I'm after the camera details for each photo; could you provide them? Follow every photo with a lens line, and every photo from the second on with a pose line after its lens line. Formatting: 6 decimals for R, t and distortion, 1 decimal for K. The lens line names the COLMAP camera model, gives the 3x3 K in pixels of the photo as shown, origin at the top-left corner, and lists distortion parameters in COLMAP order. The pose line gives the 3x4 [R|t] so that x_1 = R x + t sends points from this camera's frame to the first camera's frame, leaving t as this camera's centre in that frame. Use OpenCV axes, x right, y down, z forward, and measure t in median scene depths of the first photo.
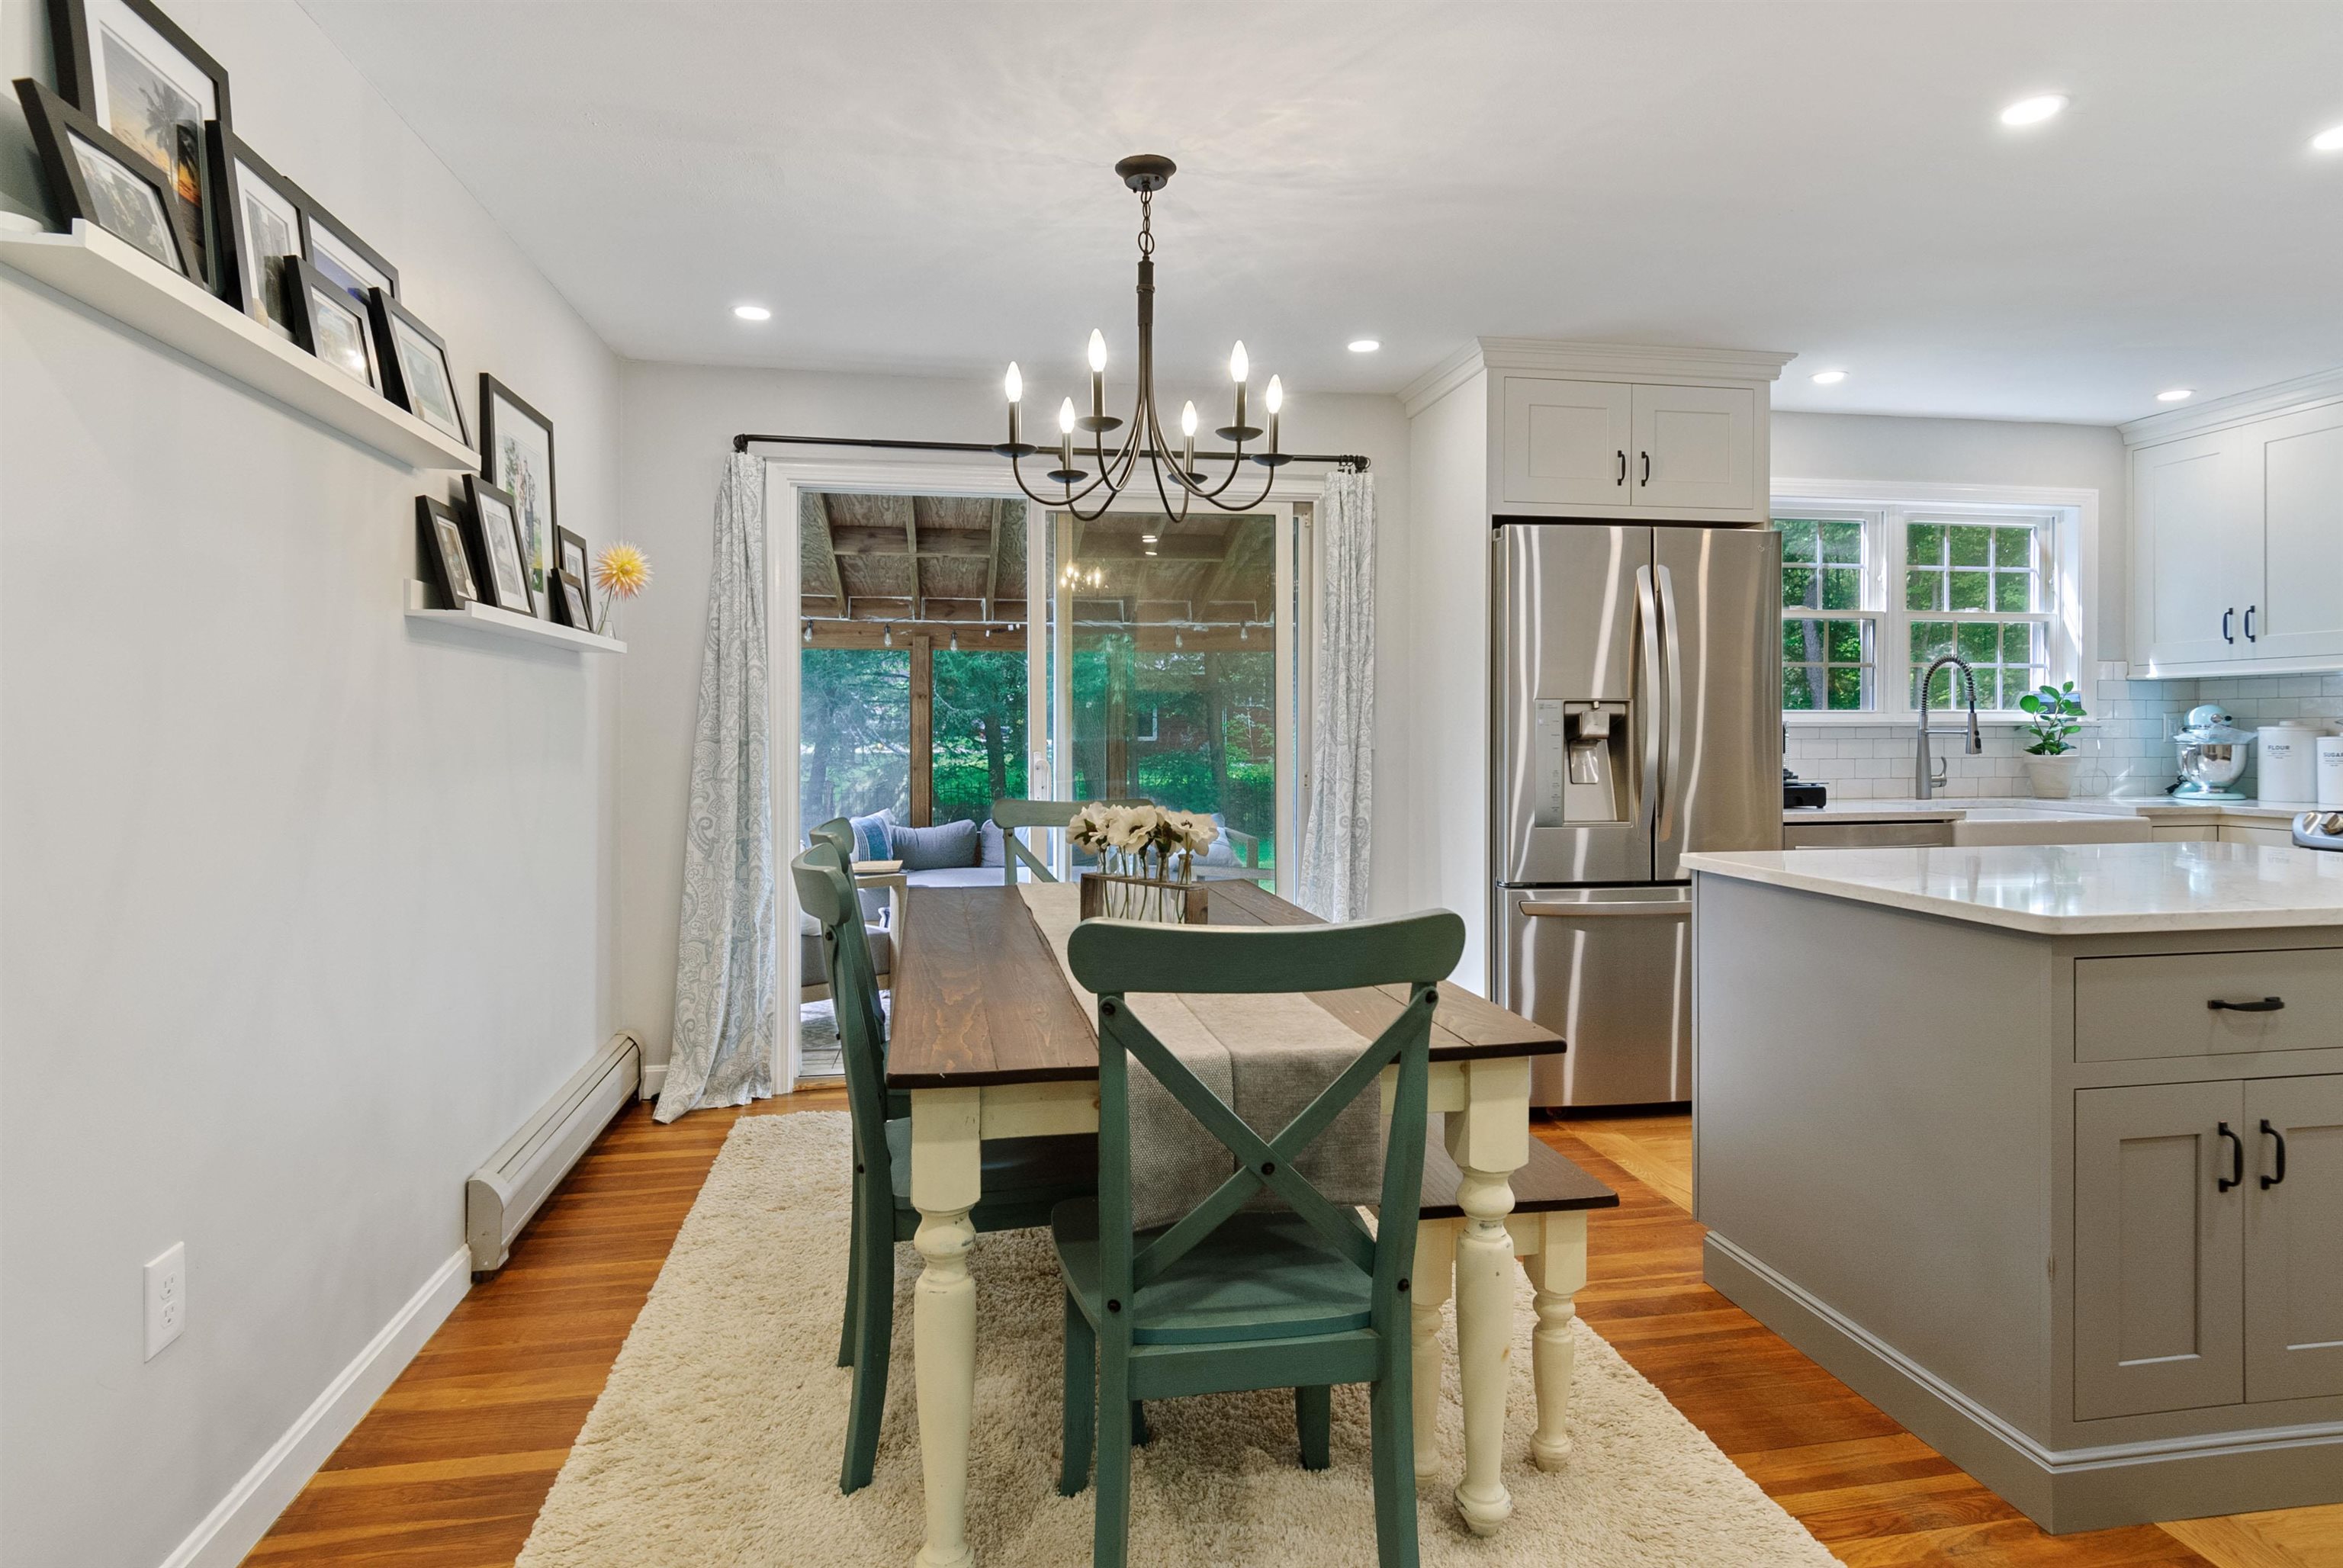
lens RADIAL K [[1266.2, 0, 1164.8], [0, 1266.2, 744.9], [0, 0, 1]] dist [0.015755, -0.014324]
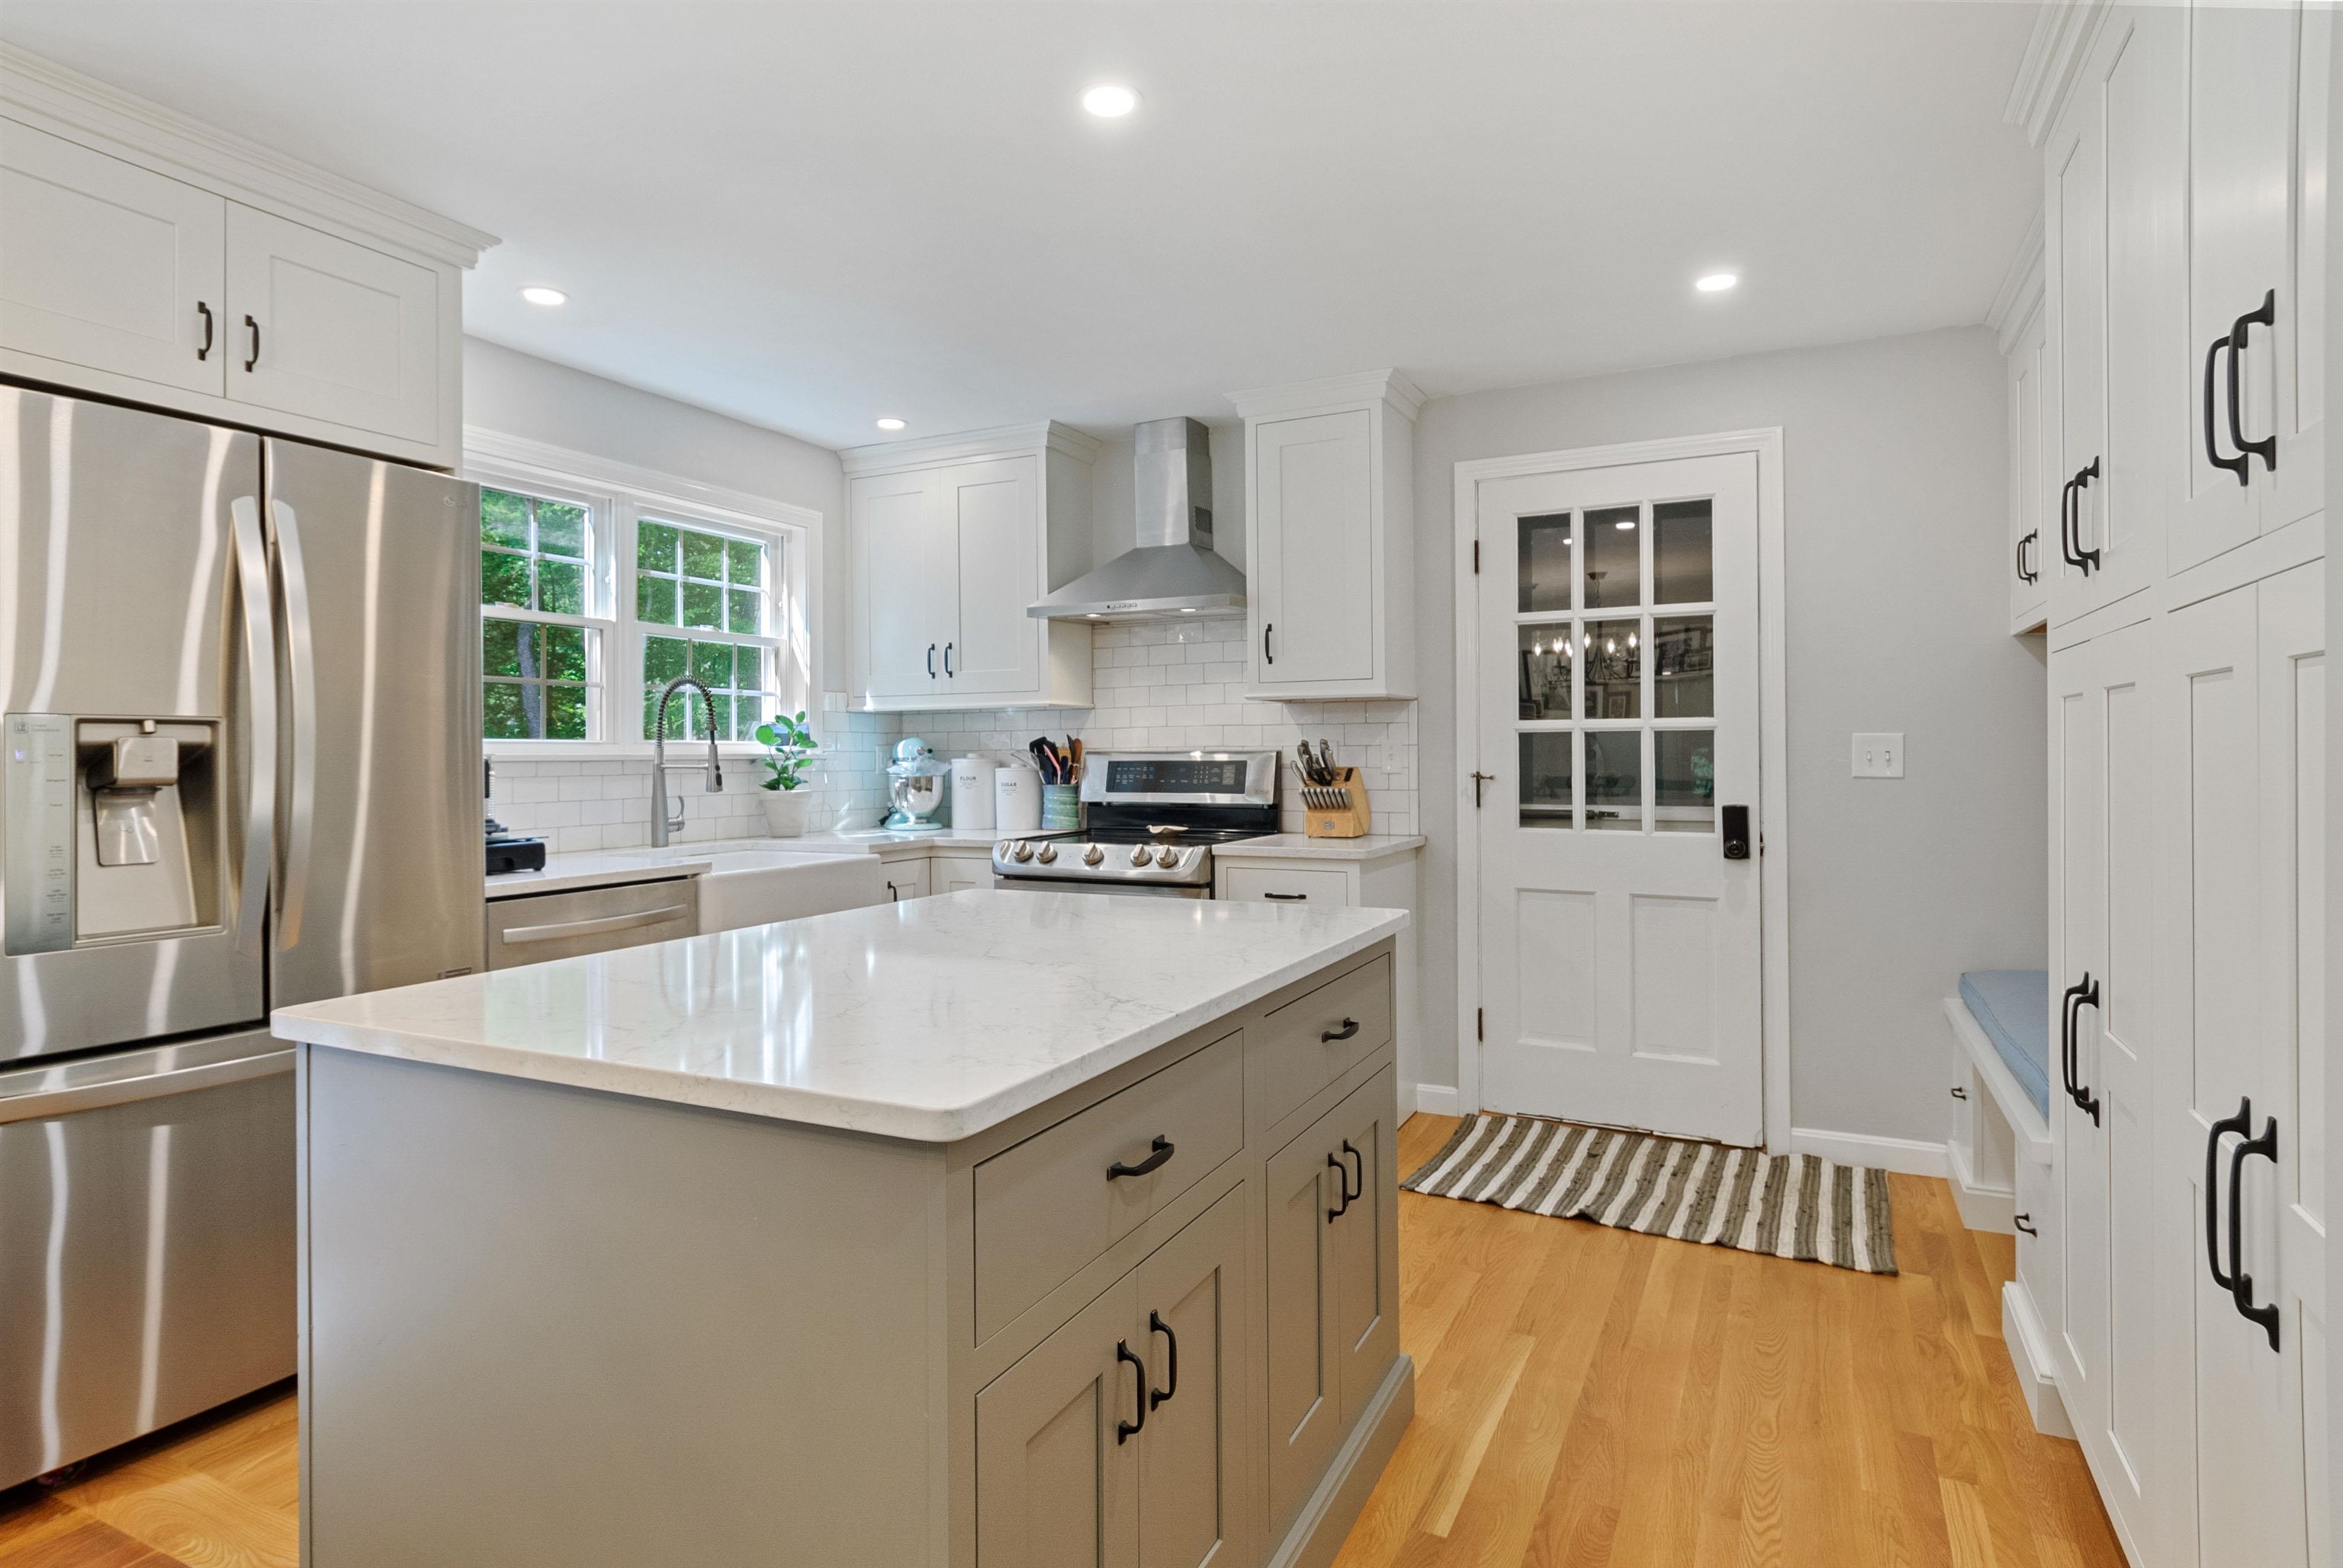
lens RADIAL K [[1266.2, 0, 1164.8], [0, 1266.2, 744.9], [0, 0, 1]] dist [0.015755, -0.014324]
pose [[0.593710, 0.005050, 0.804663, 0.120531], [0.014689, 0.999746, -0.017112, -0.005311], [-0.804545, 0.021979, 0.593485, 0.233338]]
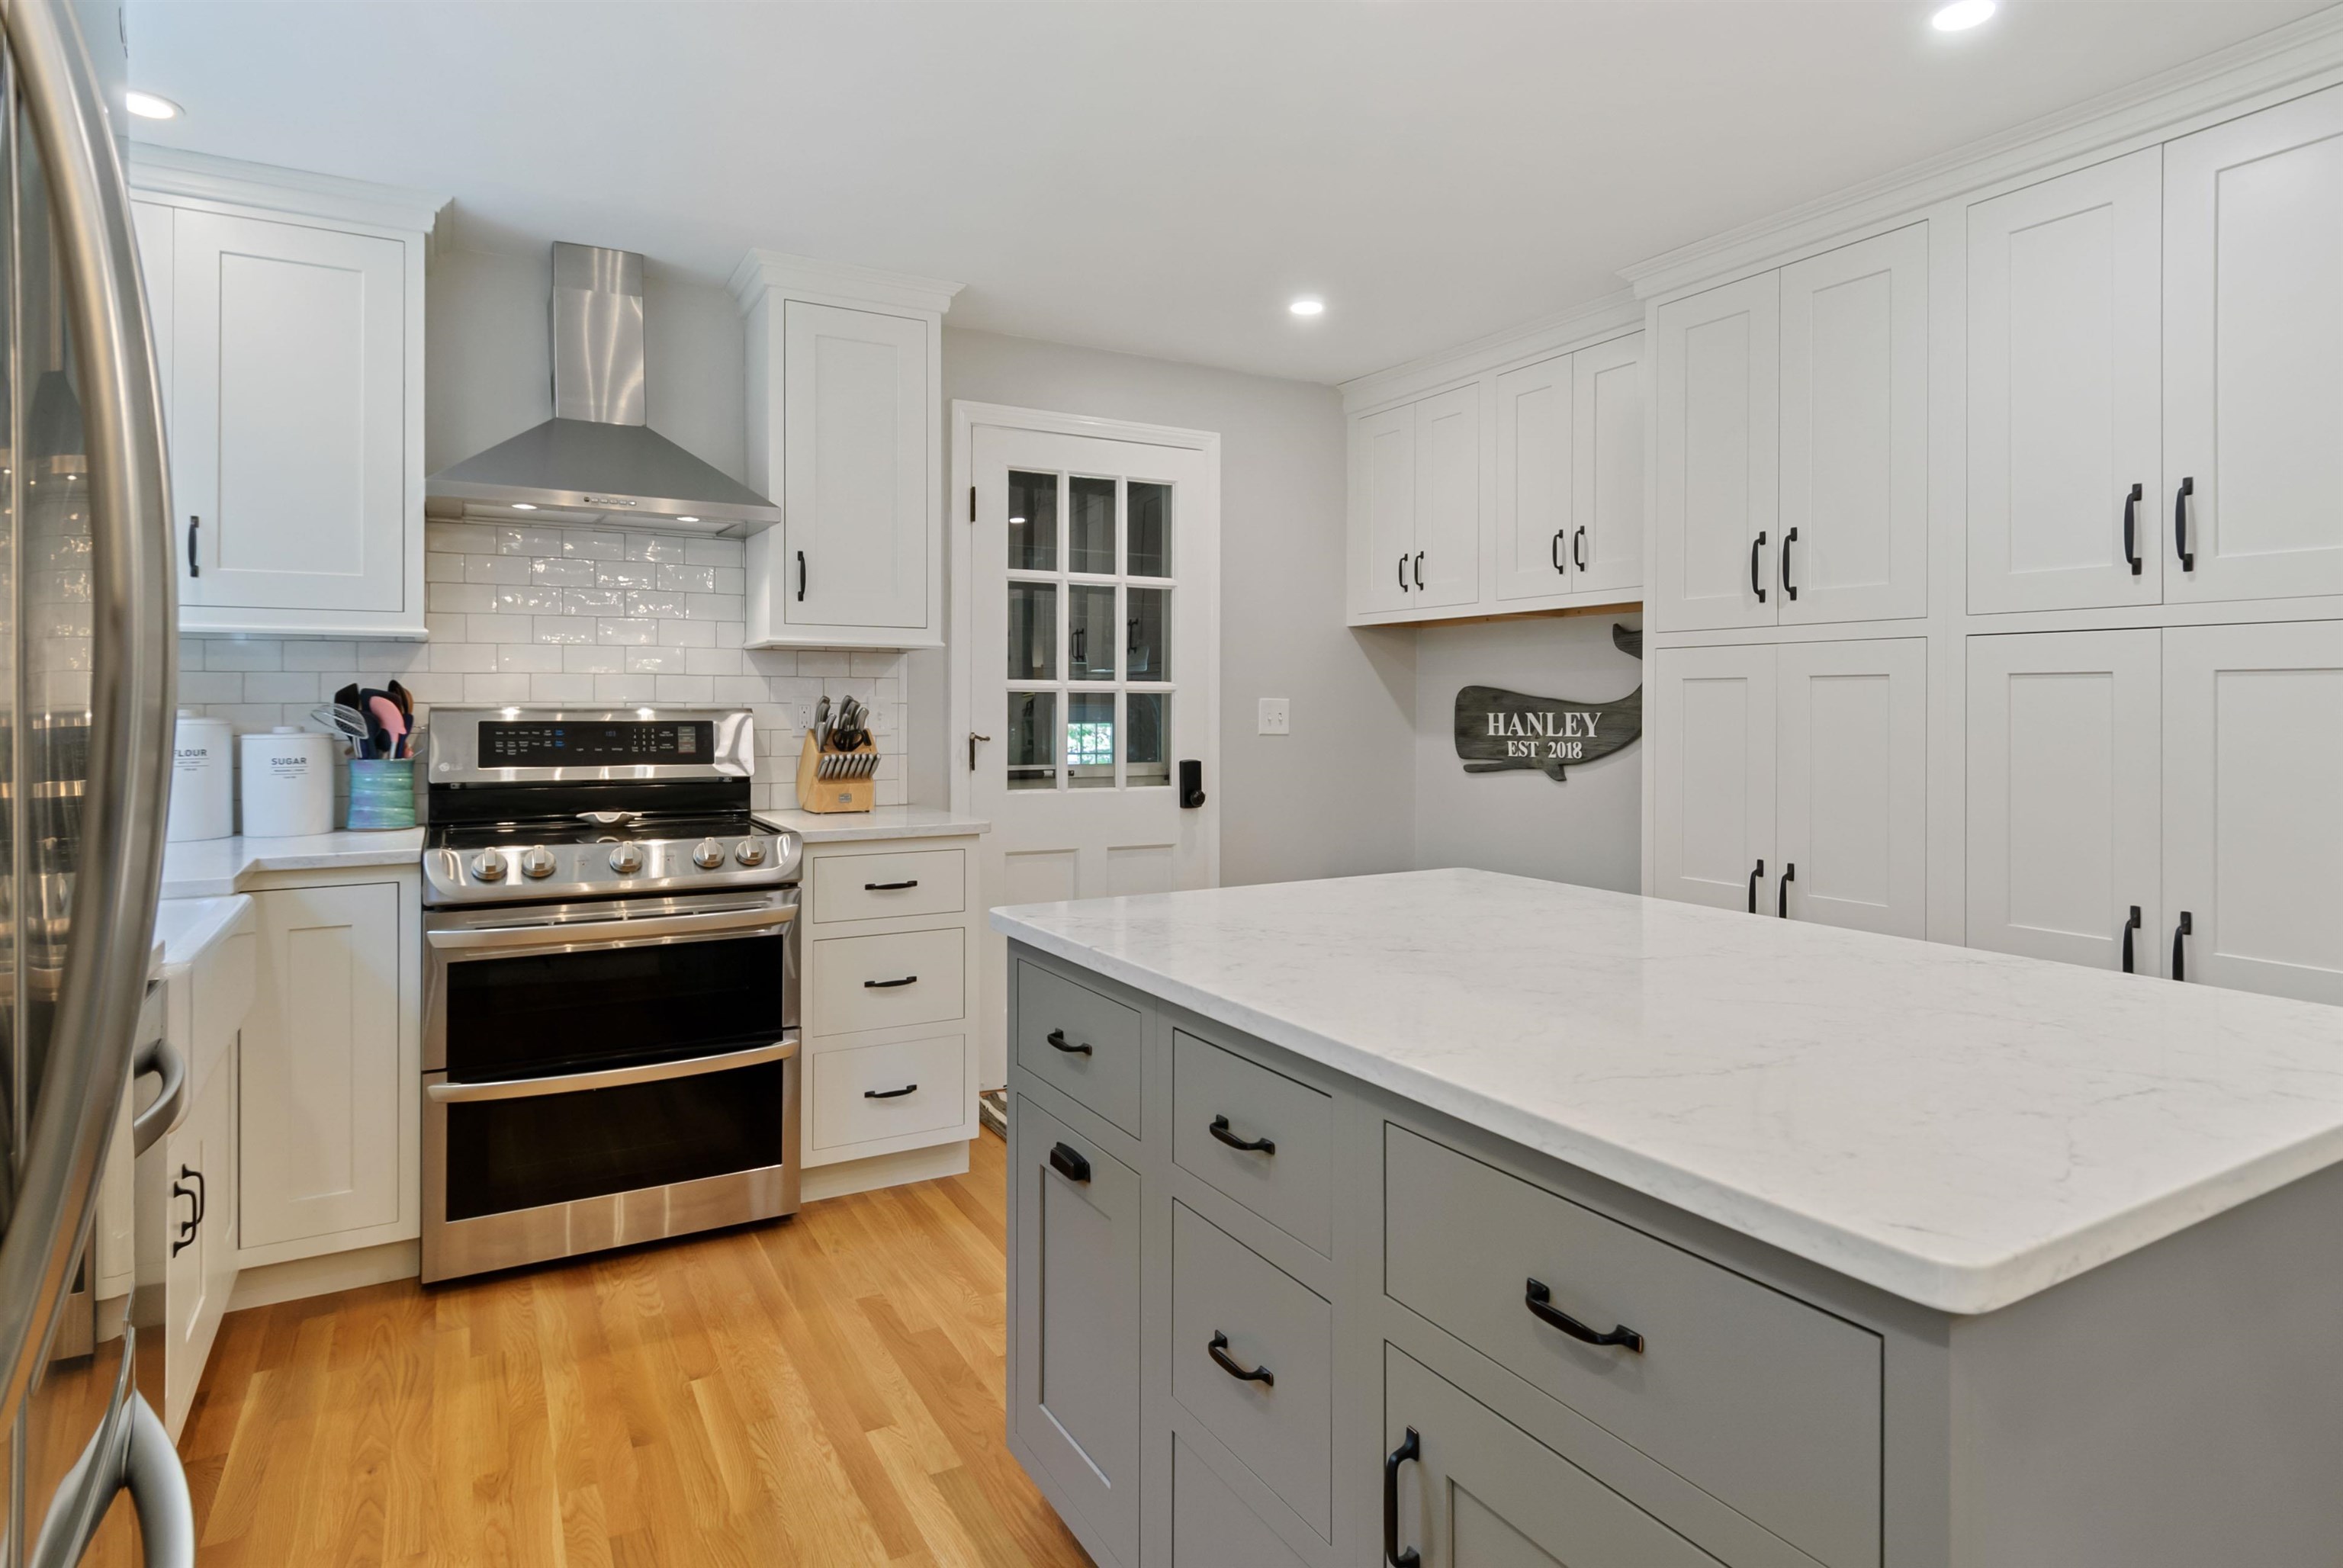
lens RADIAL K [[1254.2, 0, 1171.8], [0, 1254.2, 703.9], [0, 0, 1]] dist [0.000786, -0.000165]
pose [[-0.343439, 0.004408, 0.939164, 0.143281], [0.010528, 0.999944, -0.000843, -0.015431], [-0.939116, 0.009598, -0.343467, 0.744242]]
